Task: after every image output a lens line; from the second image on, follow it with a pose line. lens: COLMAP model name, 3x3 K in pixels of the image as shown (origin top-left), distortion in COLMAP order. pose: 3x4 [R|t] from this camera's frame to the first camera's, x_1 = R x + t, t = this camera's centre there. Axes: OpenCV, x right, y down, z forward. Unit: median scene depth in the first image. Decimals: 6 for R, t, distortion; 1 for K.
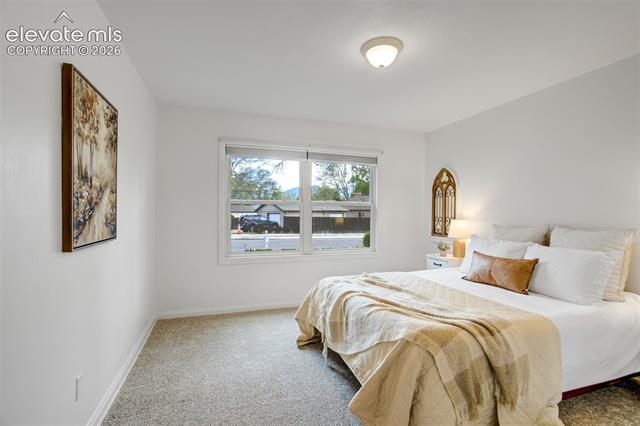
lens RADIAL K [[299.3, 0, 321.5], [0, 299.3, 212.2], [0, 0, 1]] dist [-0.032119, 0.017289]
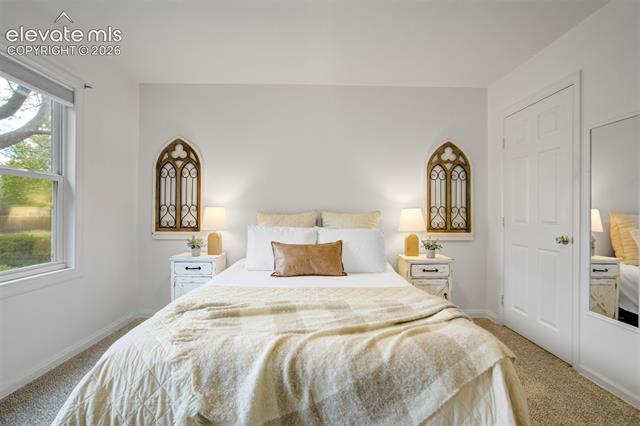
lens RADIAL K [[299.3, 0, 318.3], [0, 299.3, 211.8], [0, 0, 1]] dist [-0.032119, 0.017289]
pose [[0.312079, -0.001326, 0.950055, -0.196281], [-0.004031, 0.999988, 0.002719, 0.031773], [-0.950048, -0.004678, 0.312070, 0.457569]]
